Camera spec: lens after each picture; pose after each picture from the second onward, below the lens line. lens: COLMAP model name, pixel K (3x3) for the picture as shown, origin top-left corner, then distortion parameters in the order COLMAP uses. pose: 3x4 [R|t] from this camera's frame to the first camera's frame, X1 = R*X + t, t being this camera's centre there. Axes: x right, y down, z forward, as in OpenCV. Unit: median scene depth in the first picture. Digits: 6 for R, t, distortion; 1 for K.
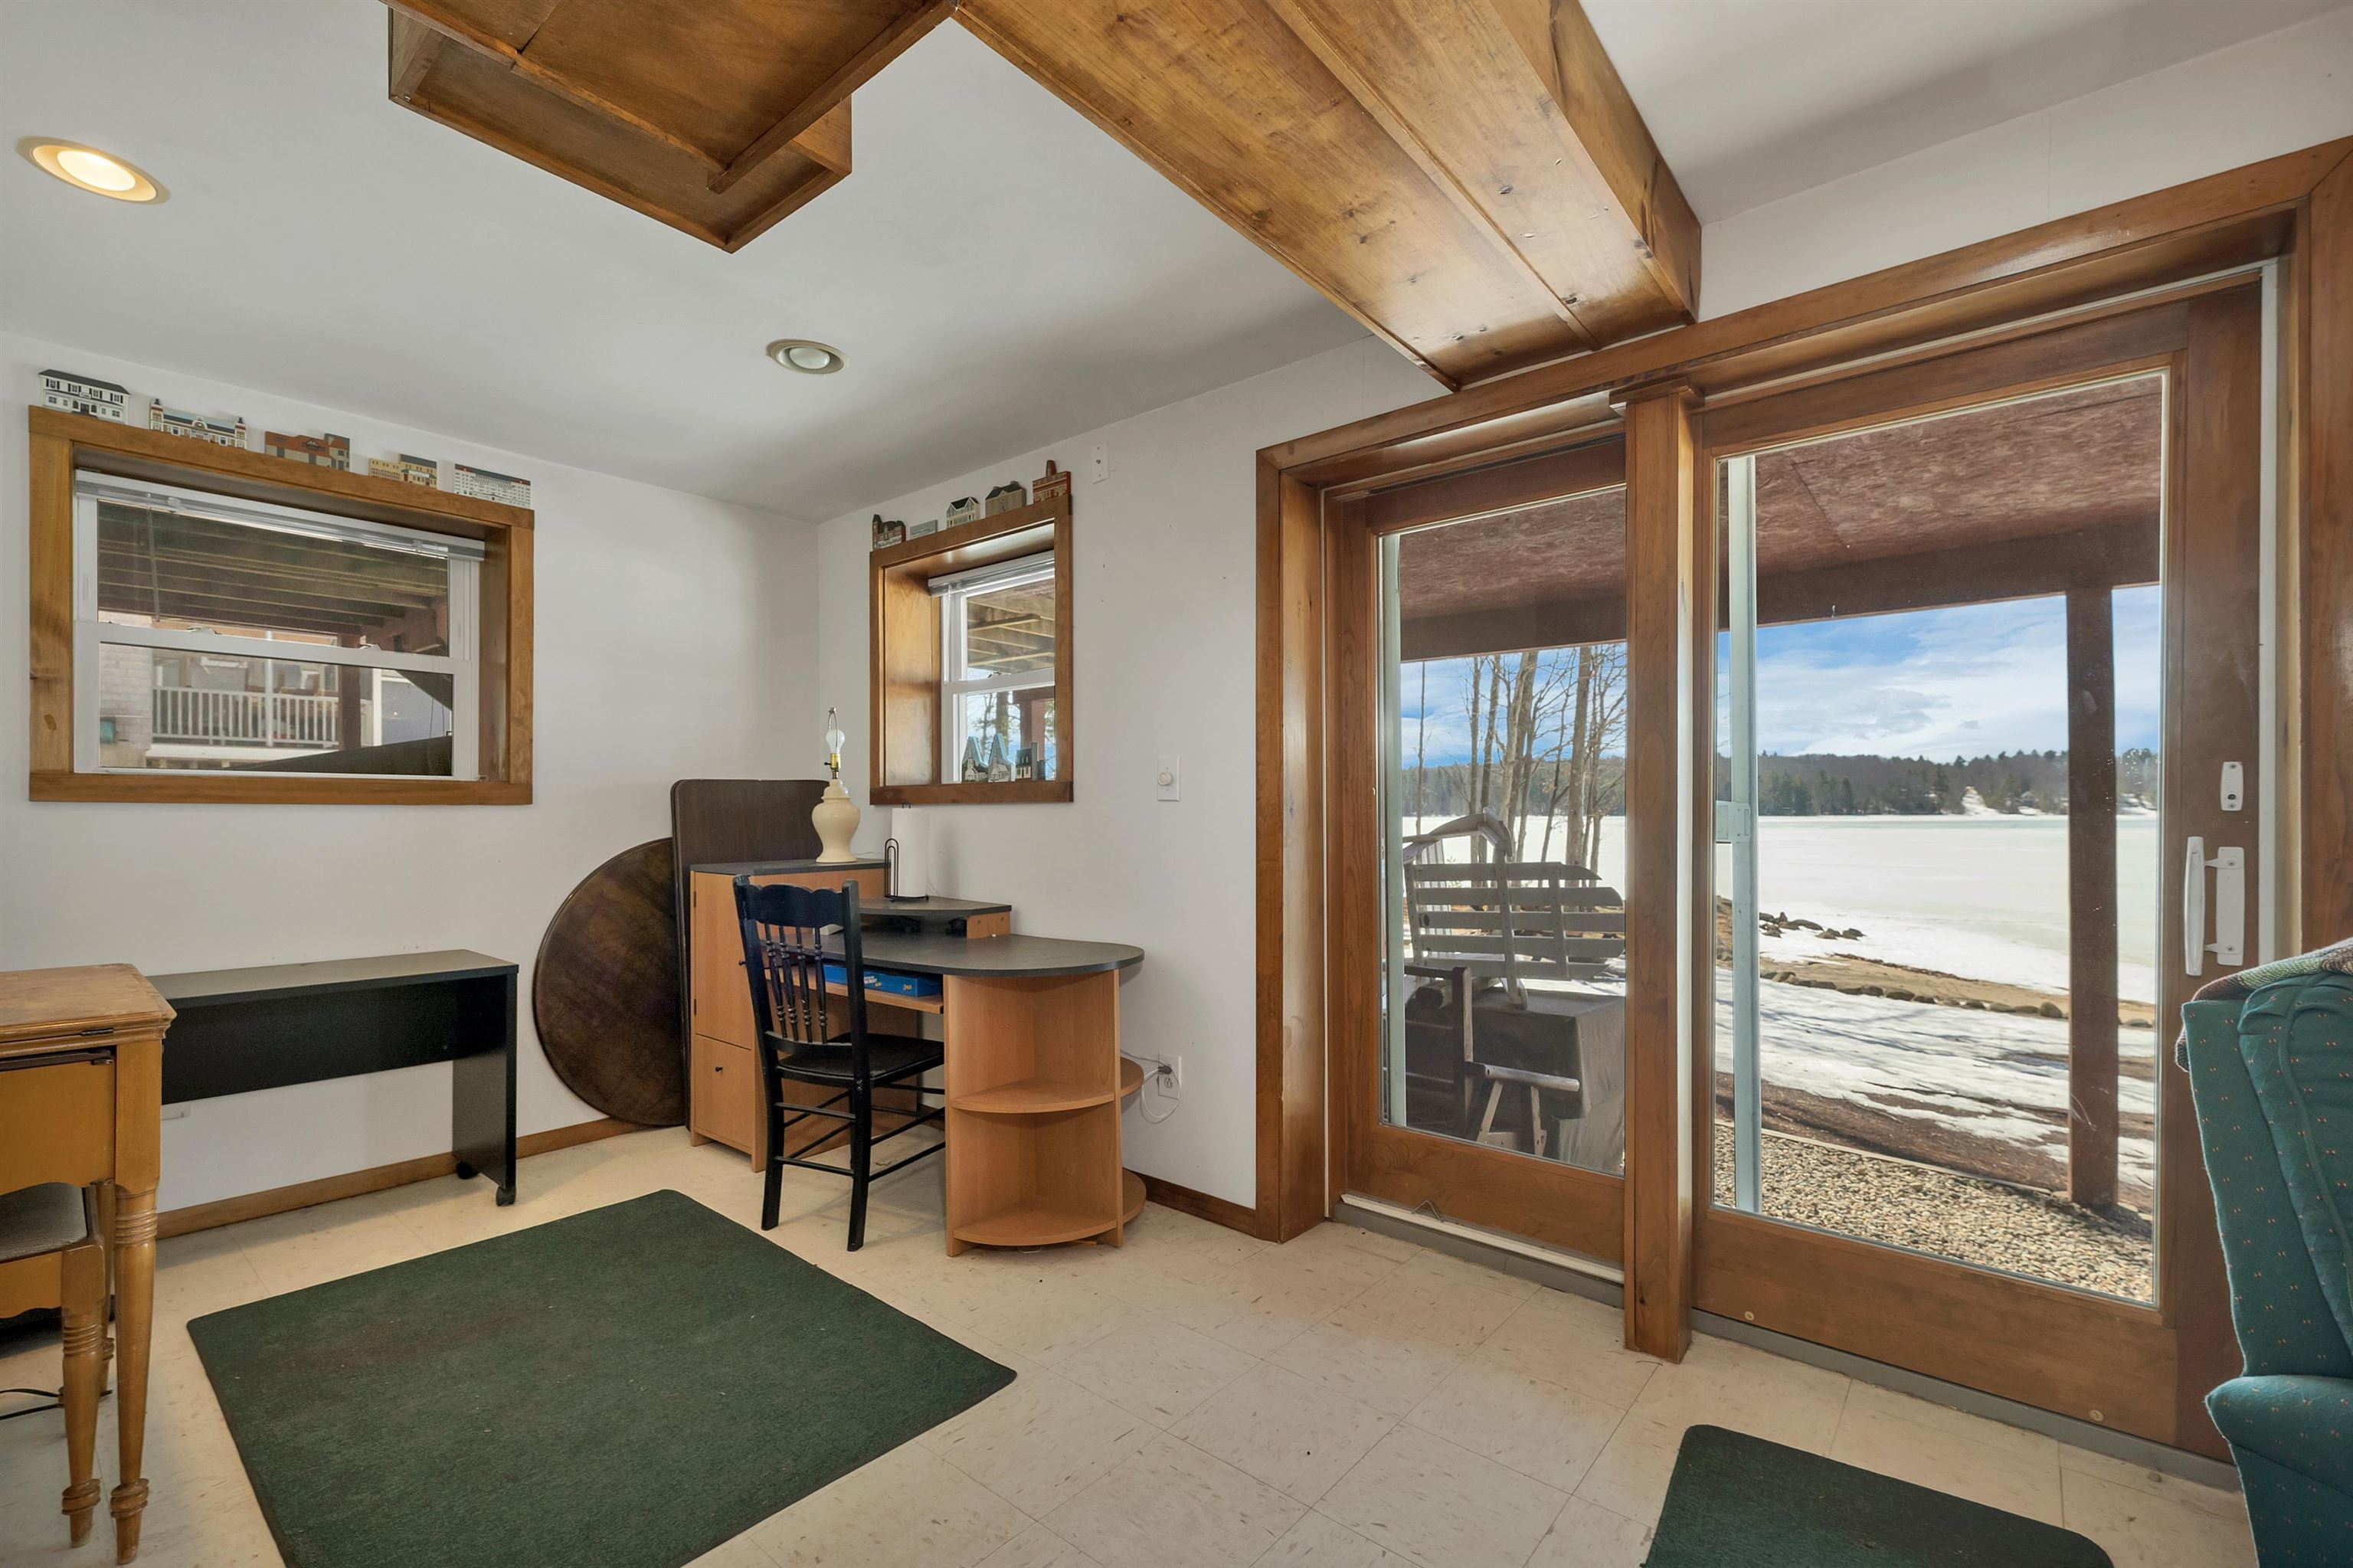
lens RADIAL K [[1012.7, 0, 1175.6], [0, 1012.7, 817.5], [0, 0, 1]] dist [0.000963, -0.000637]
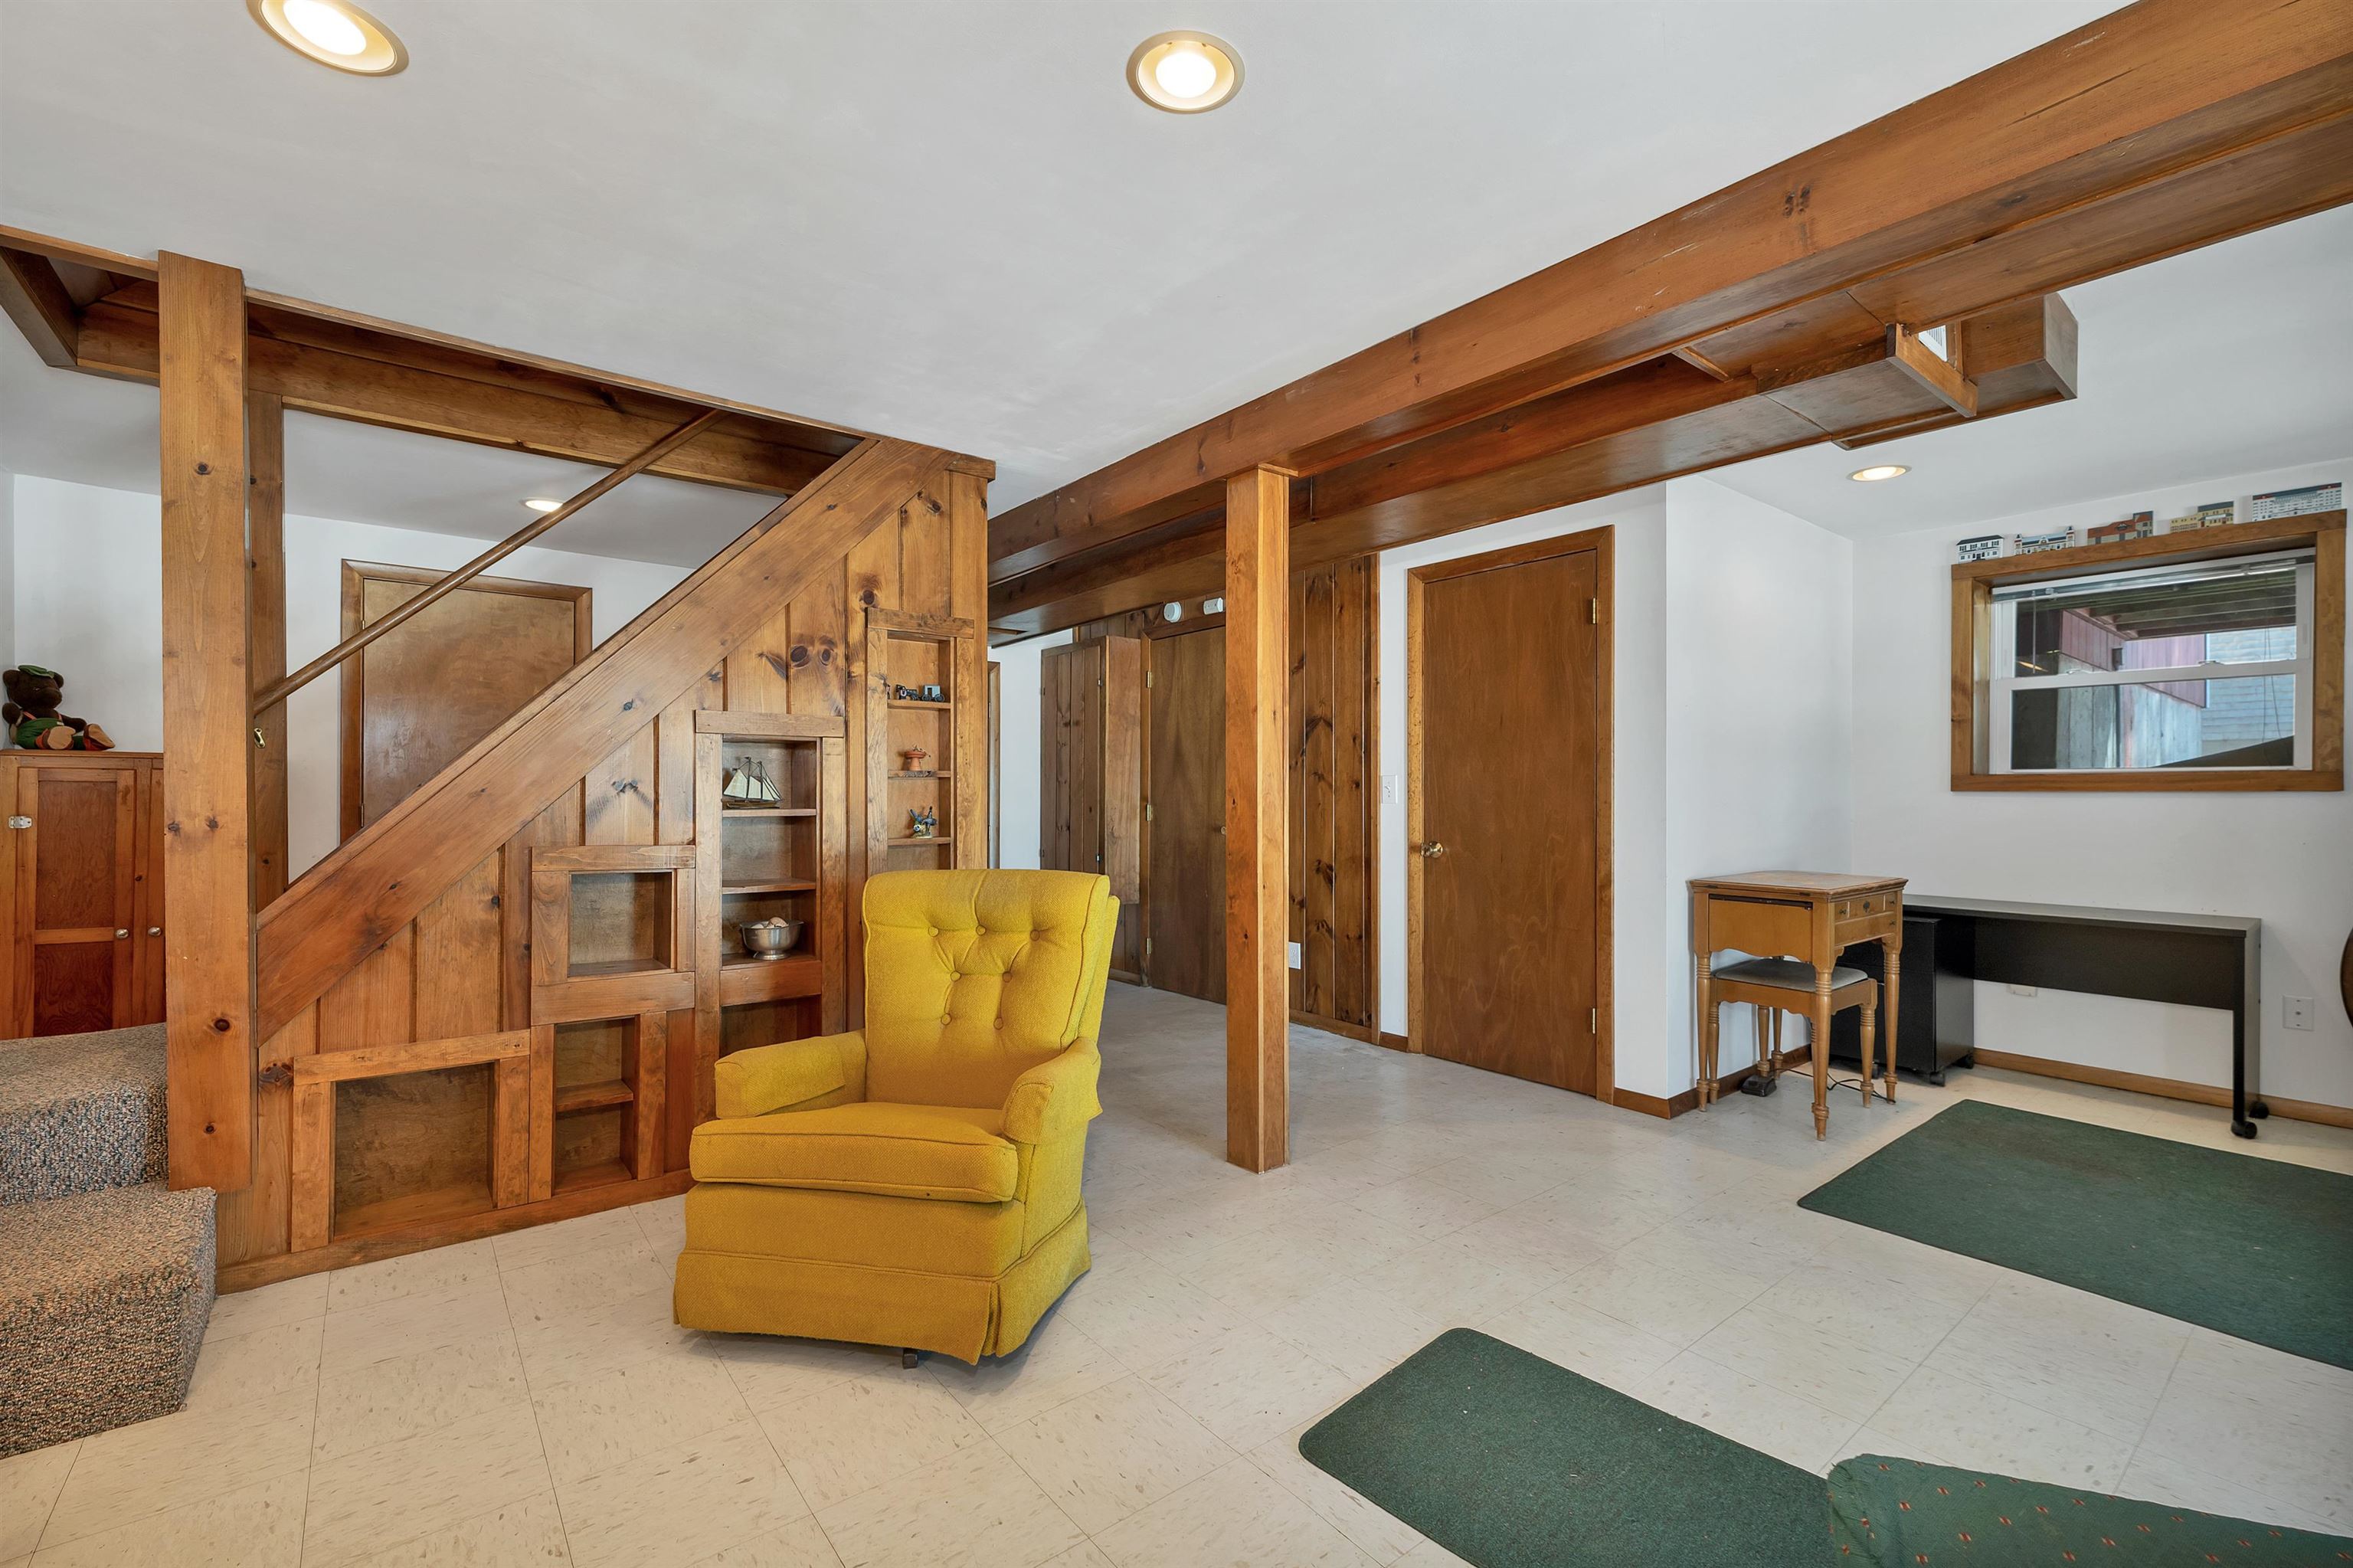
lens RADIAL K [[1011.8, 0, 1185.7], [0, 1011.8, 794.7], [0, 0, 1]] dist [0.008950, 0.000181]
pose [[-0.199292, -0.001478, -0.979939, 0.654839], [-0.006804, 0.999977, -0.000124, -0.000555], [0.979917, 0.006643, -0.199297, 0.042280]]
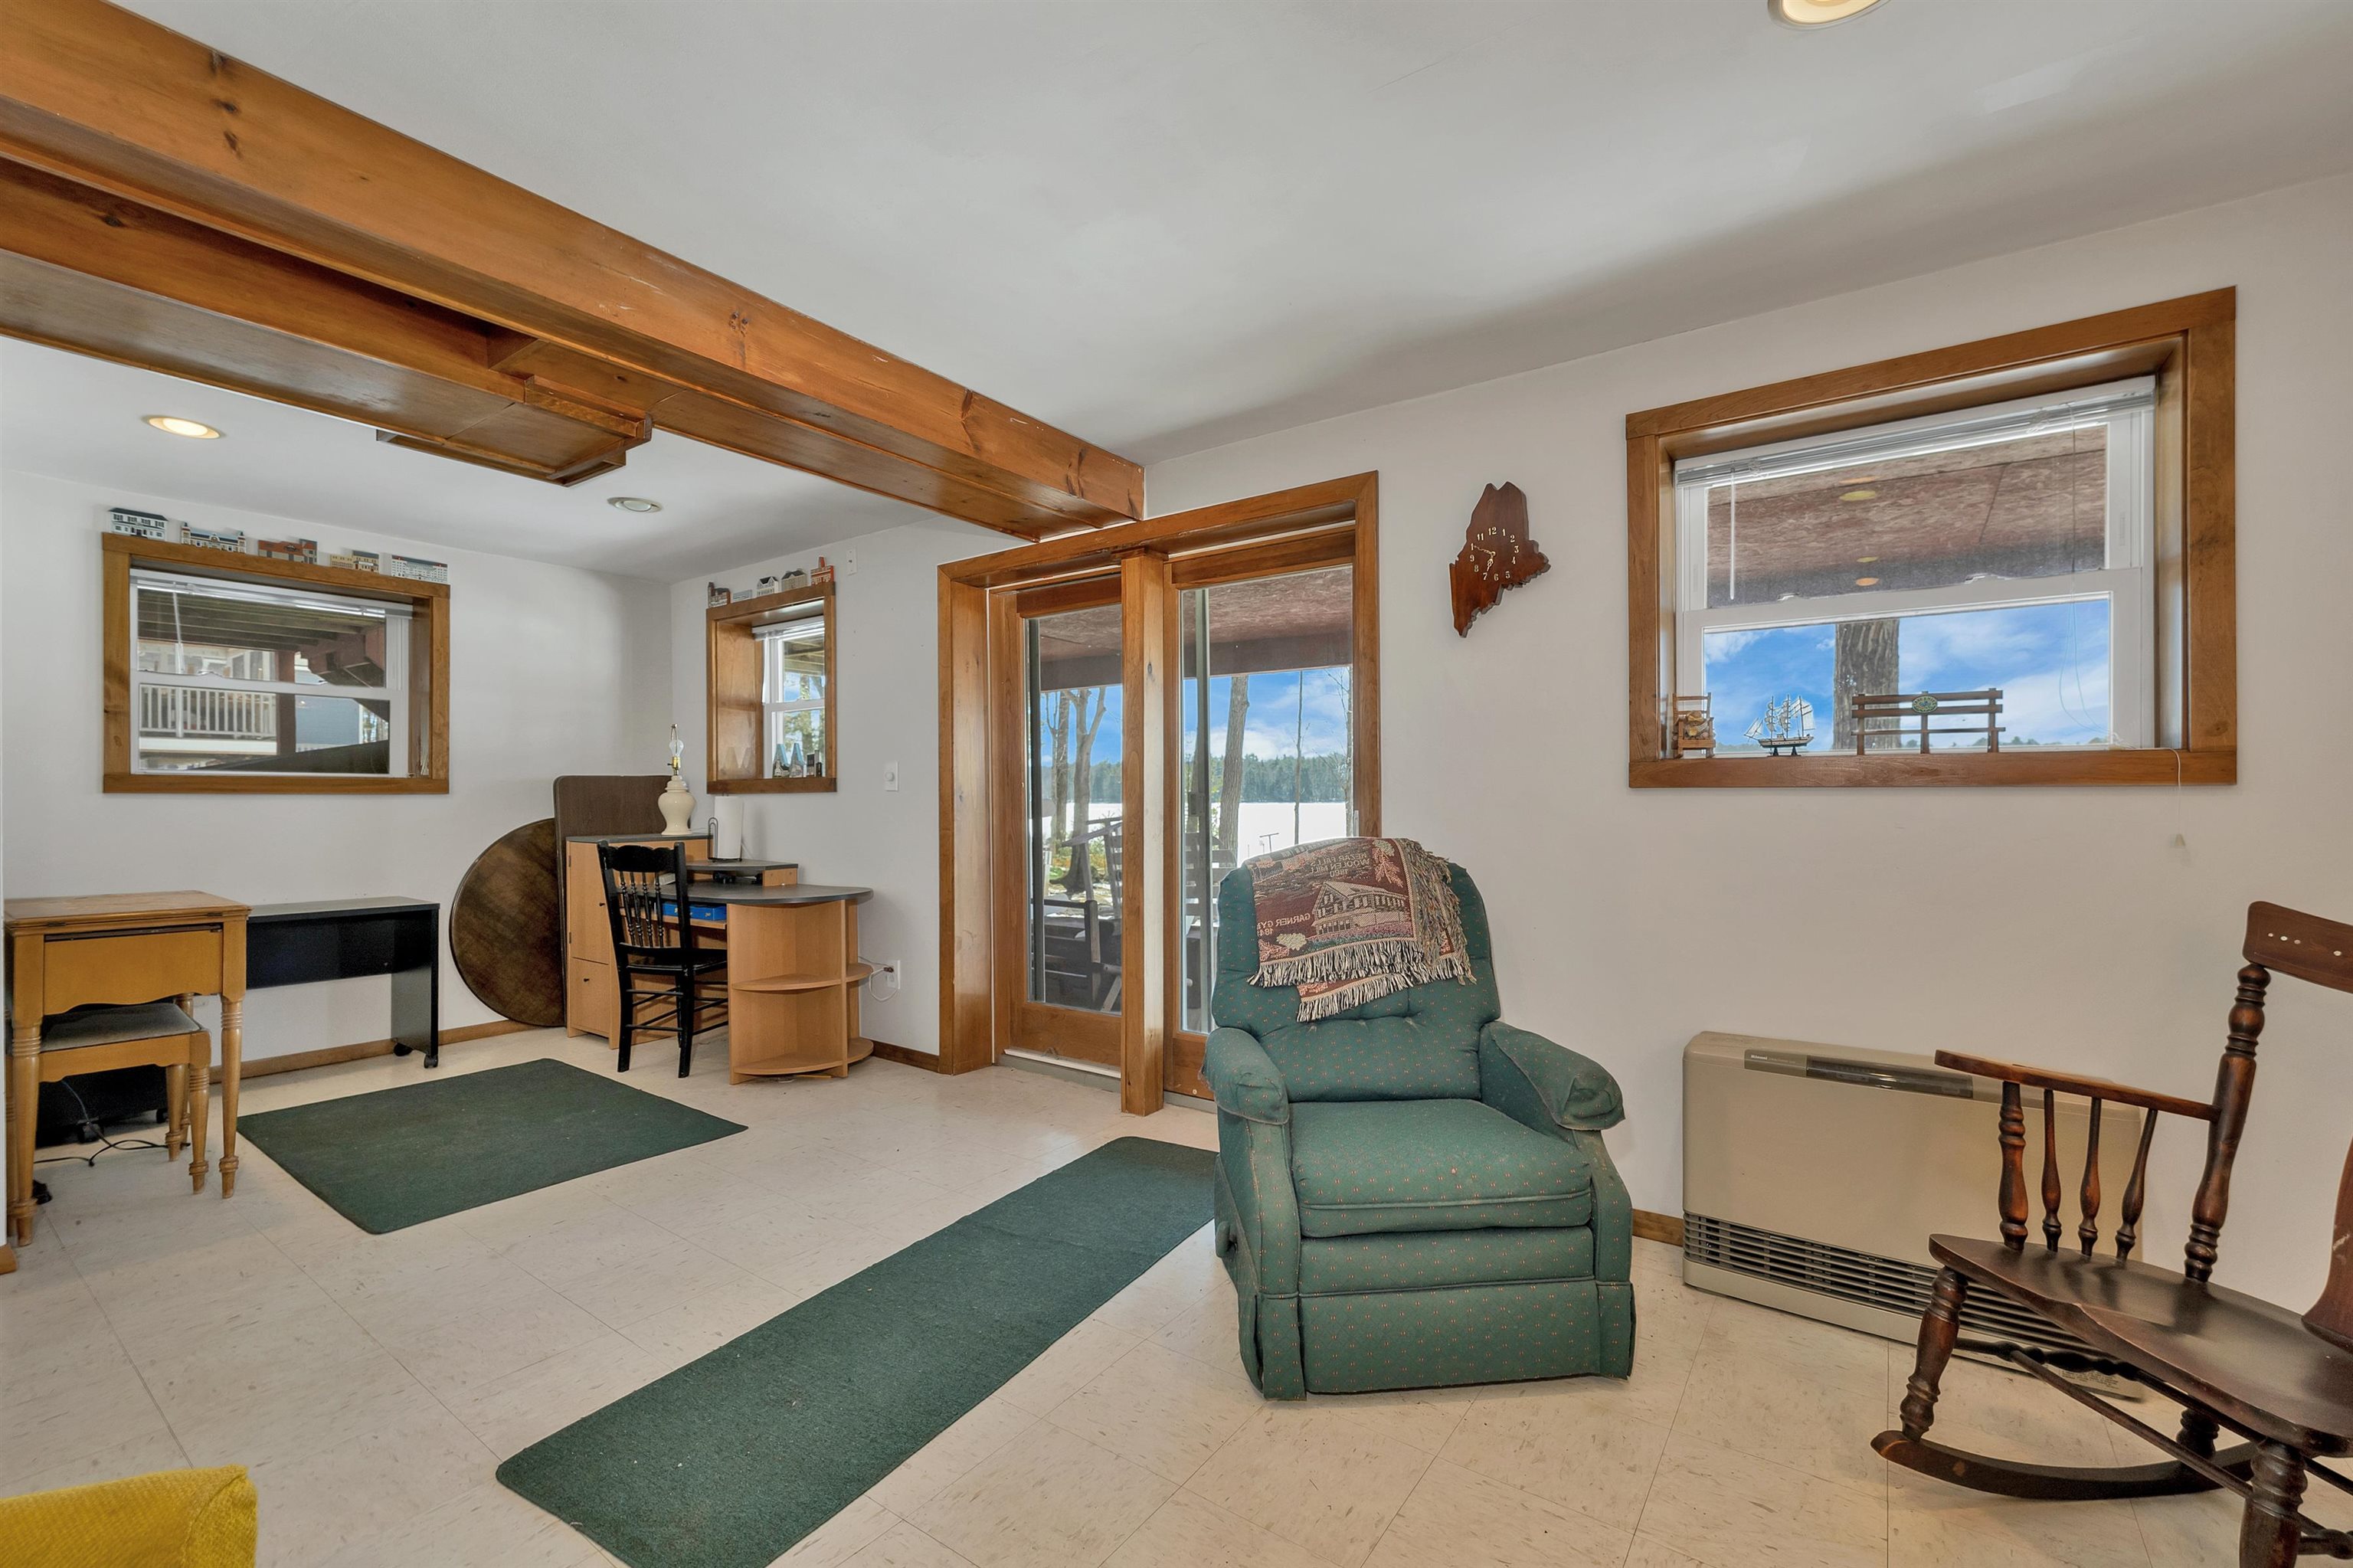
lens RADIAL K [[991.1, 0, 1174.9], [0, 991.1, 803.5], [0, 0, 1]] dist [-0.002645, 0.000024]
pose [[0.997591, -0.002597, 0.069317, 0.281723], [0.002626, 0.999996, -0.000328, 0.003394], [-0.069316, 0.000509, 0.997595, -0.451258]]
